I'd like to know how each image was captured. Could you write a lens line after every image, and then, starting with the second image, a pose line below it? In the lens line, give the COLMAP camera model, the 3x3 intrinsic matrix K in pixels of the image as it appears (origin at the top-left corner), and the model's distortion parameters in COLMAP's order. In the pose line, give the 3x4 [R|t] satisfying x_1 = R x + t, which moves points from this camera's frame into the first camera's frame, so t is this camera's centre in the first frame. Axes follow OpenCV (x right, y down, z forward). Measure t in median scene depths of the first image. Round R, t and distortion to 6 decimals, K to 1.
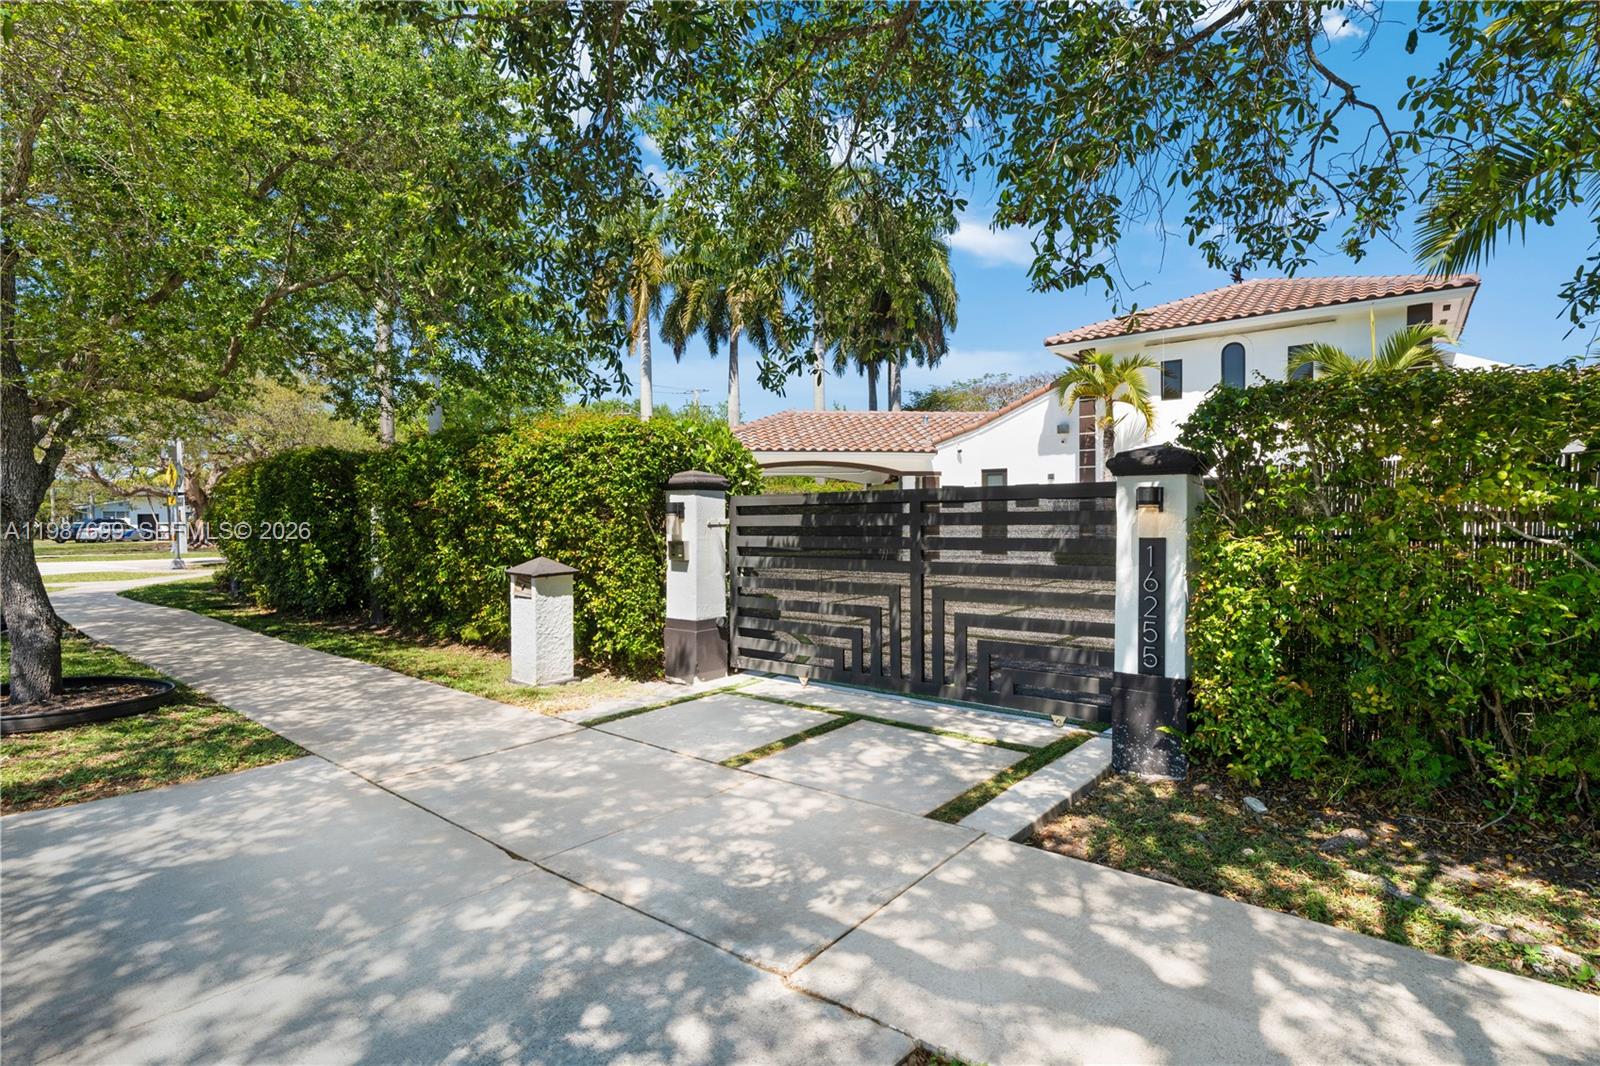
lens RADIAL K [[757.1, 0, 797.2], [0, 757.1, 530.4], [0, 0, 1]] dist [-0.000590, -0.000357]
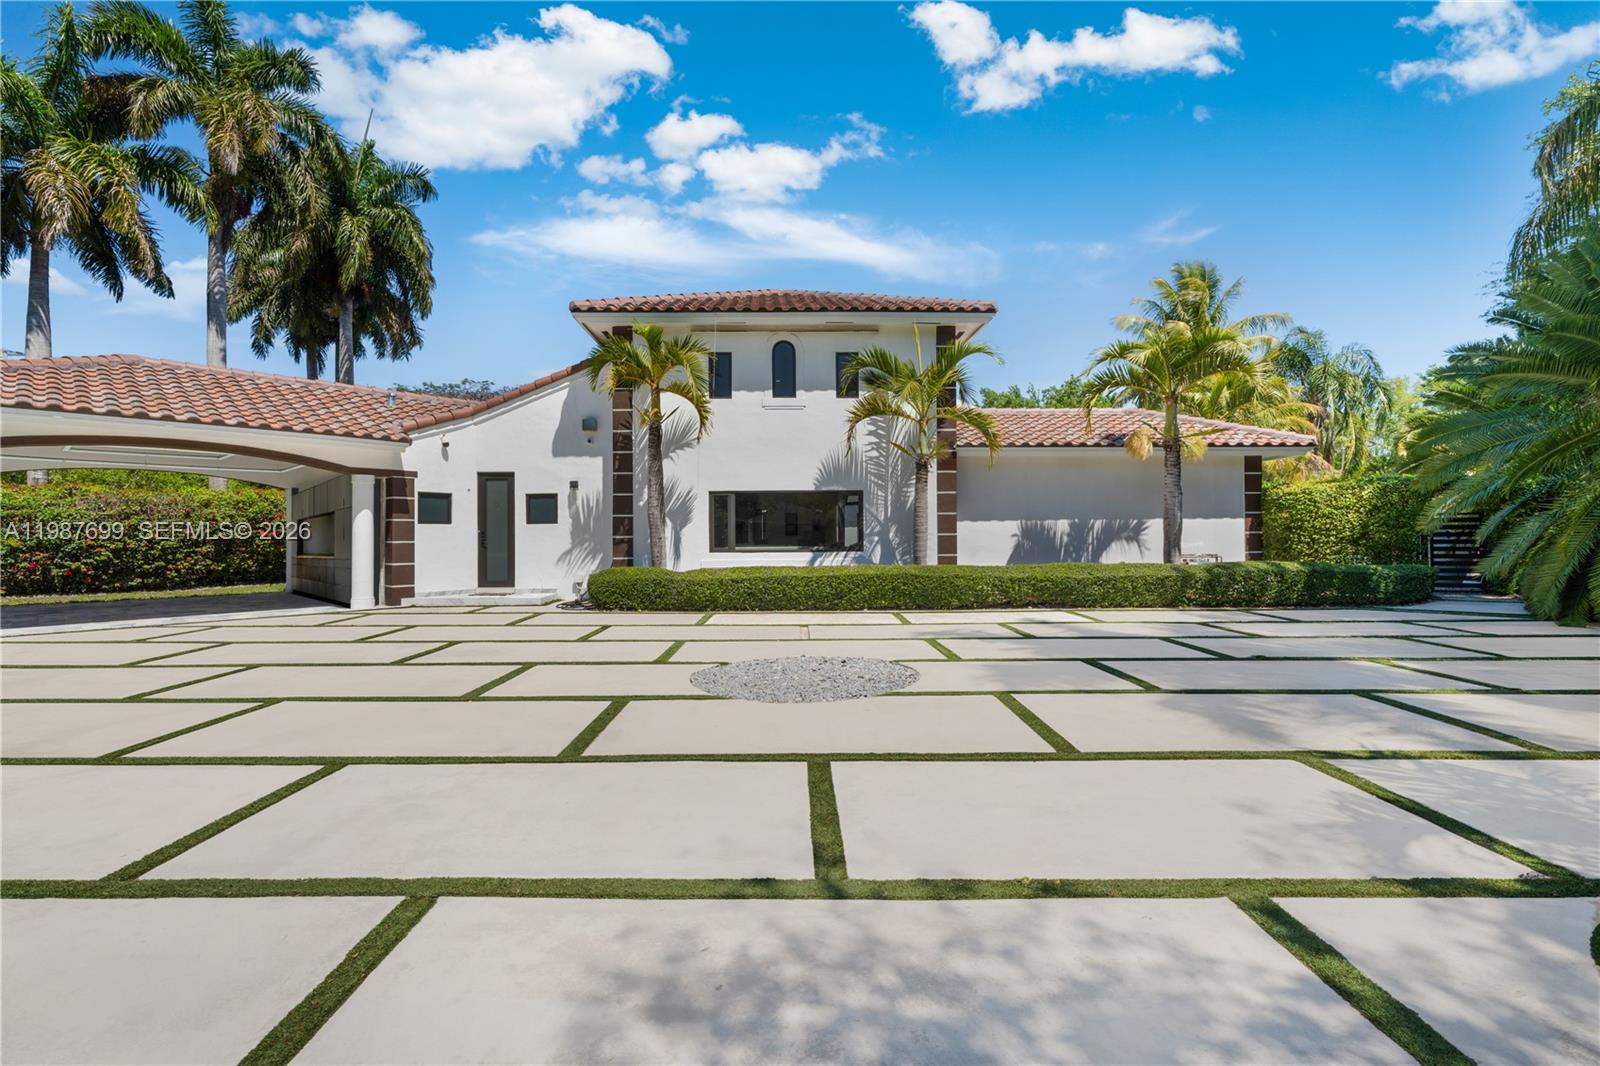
lens RADIAL K [[717.3, 0, 802.7], [0, 717.3, 528.5], [0, 0, 1]] dist [0.004520, 0.000440]
pose [[0.769869, 0.008692, 0.638143, 0.167574], [0.011934, 0.999536, -0.028012, -0.006747], [-0.638090, 0.029181, 0.769408, 1.066101]]
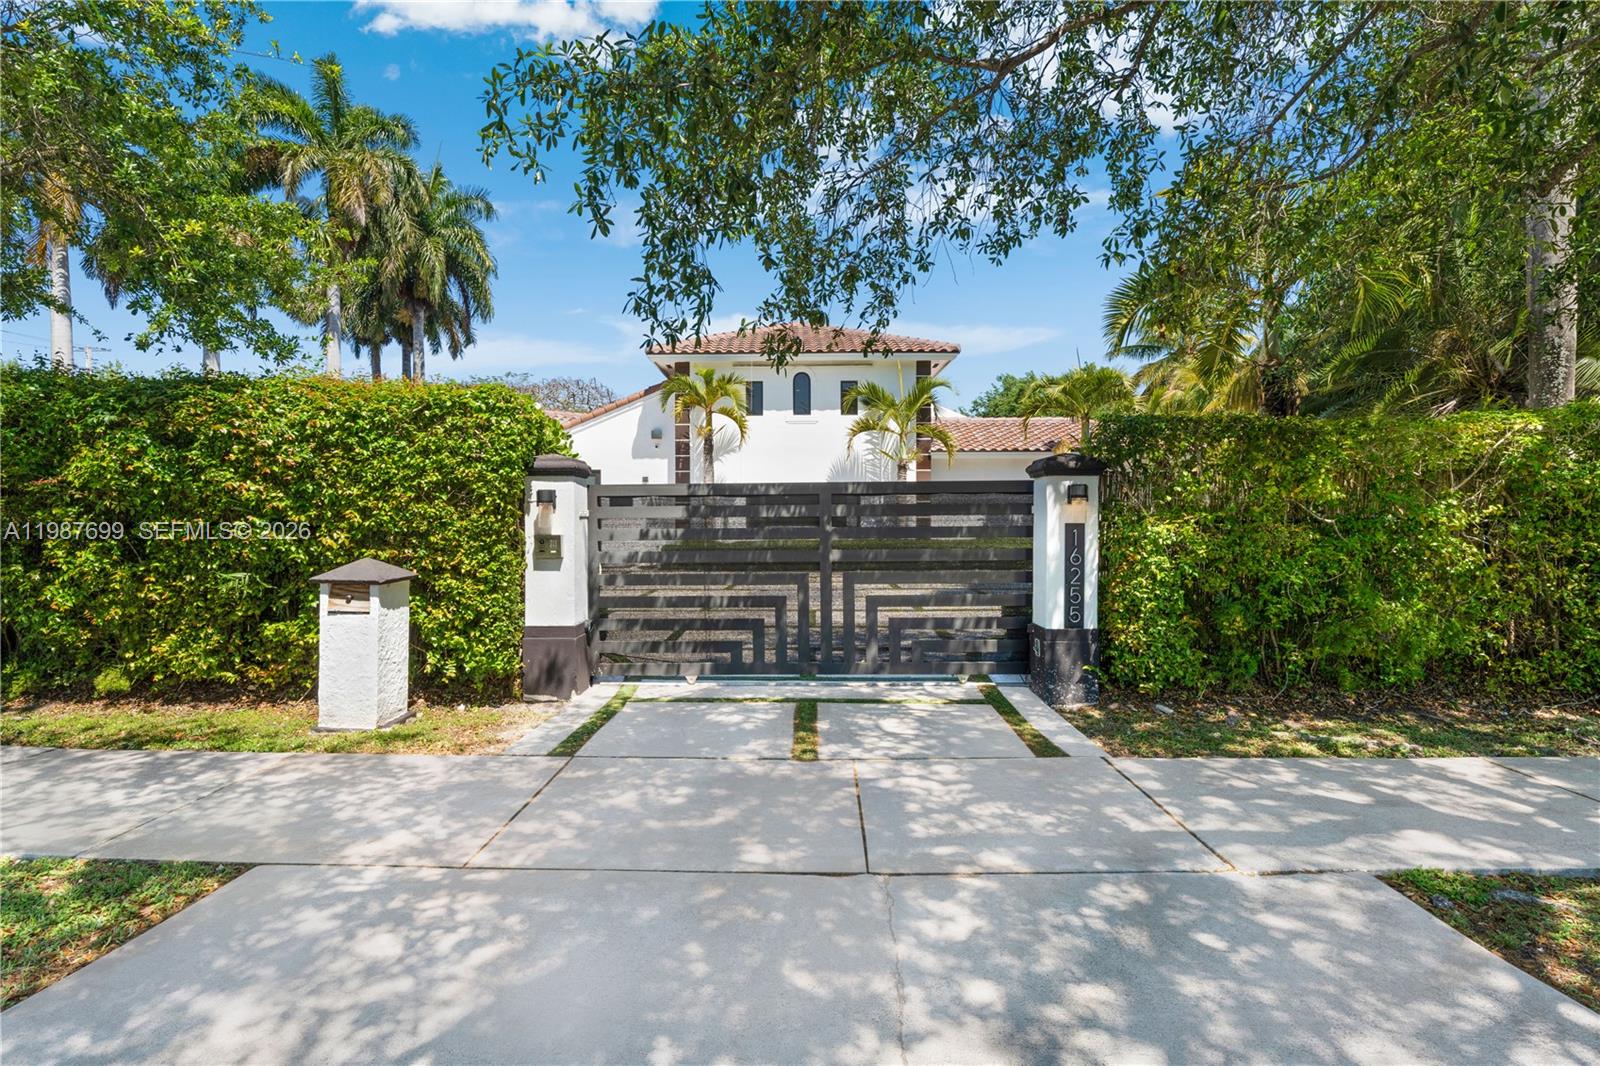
lens RADIAL K [[757.1, 0, 783.5], [0, 757.1, 526.8], [0, 0, 1]] dist [-0.000590, -0.000357]
pose [[0.806698, -0.002738, 0.590957, -0.494236], [0.008497, 0.999940, -0.006966, 0.014114], [-0.590903, 0.010641, 0.806673, 0.164651]]
